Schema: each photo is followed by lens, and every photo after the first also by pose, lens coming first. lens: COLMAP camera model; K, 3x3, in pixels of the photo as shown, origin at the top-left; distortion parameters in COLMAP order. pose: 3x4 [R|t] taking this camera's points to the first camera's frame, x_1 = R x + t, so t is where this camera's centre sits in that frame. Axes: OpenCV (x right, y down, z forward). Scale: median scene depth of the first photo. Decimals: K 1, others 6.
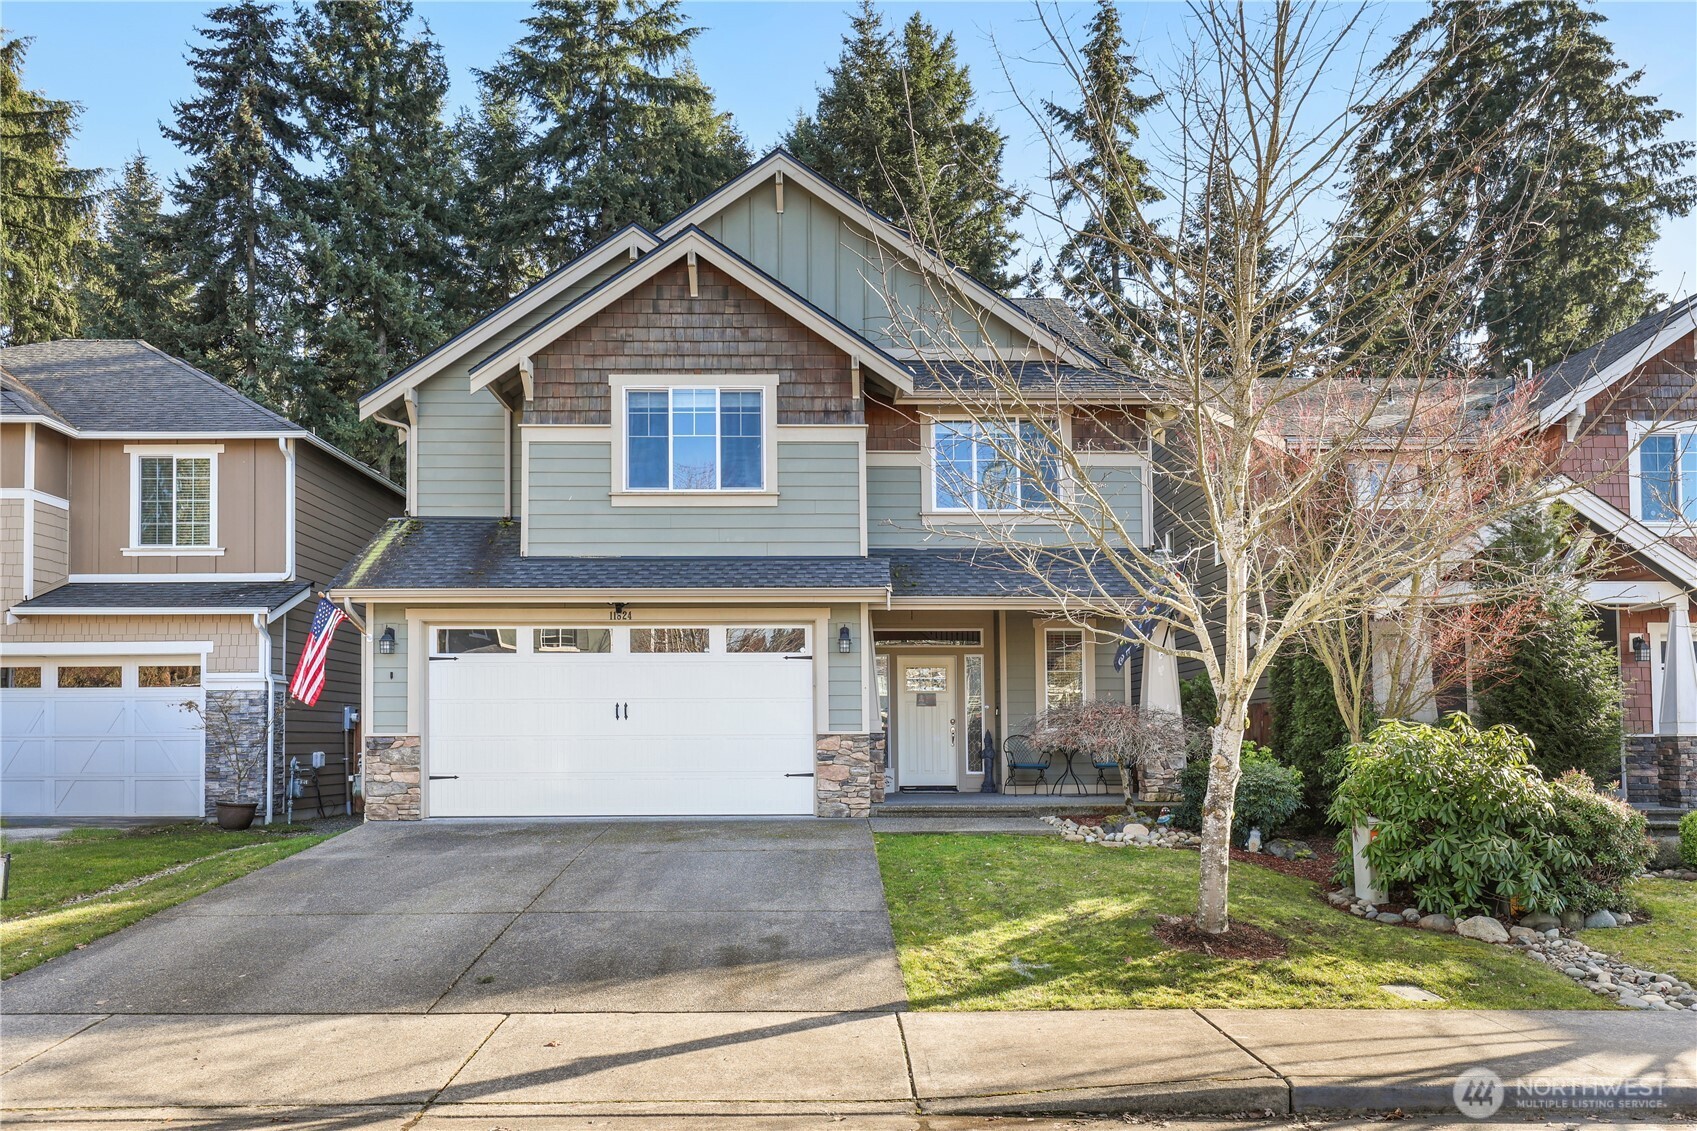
lens RADIAL K [[1182.7, 0, 848.2], [0, 1182.7, 571.1], [0, 0, 1]] dist [0.007504, -0.000516]
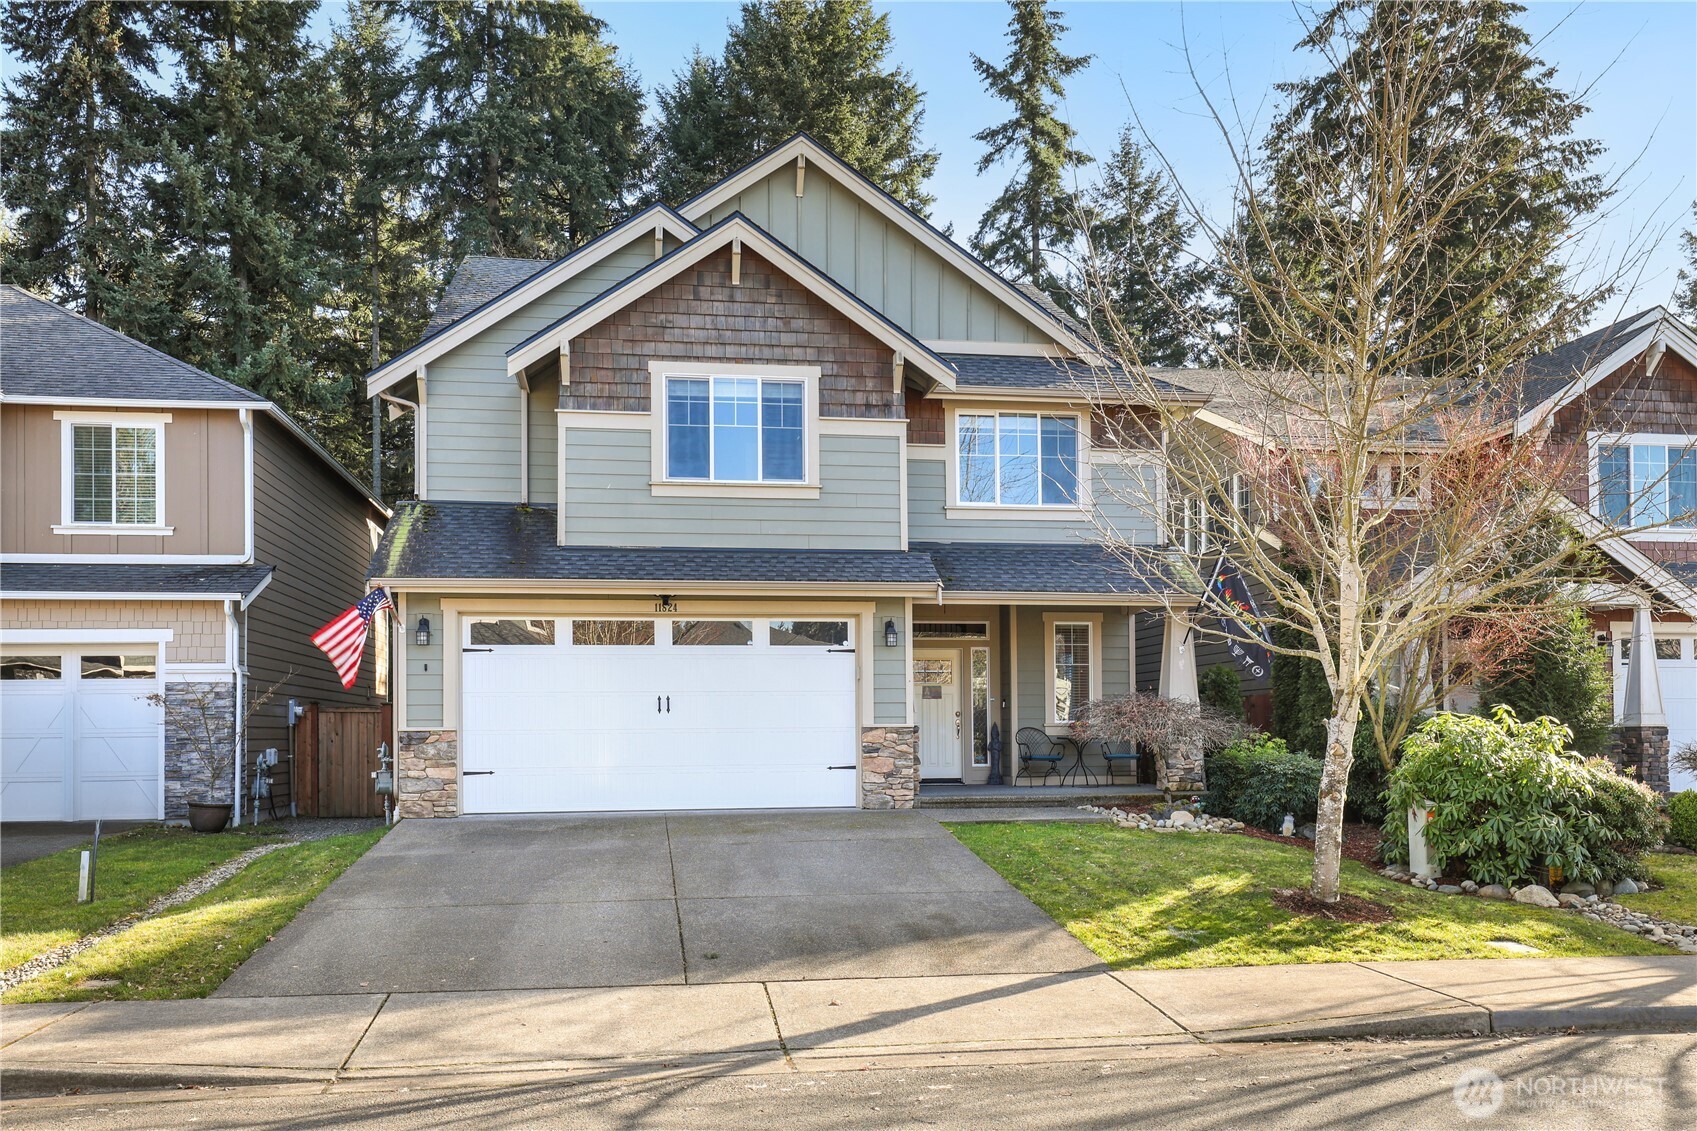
lens RADIAL K [[1311.6, 0, 848.5], [0, 1311.6, 565.5], [0, 0, 1]] dist [0.019124, 0.001531]
pose [[0.991103, 0.012441, 0.132513, -0.180106], [-0.014380, 0.999803, 0.013692, -0.014216], [-0.132316, -0.015476, 0.991087, -0.100253]]
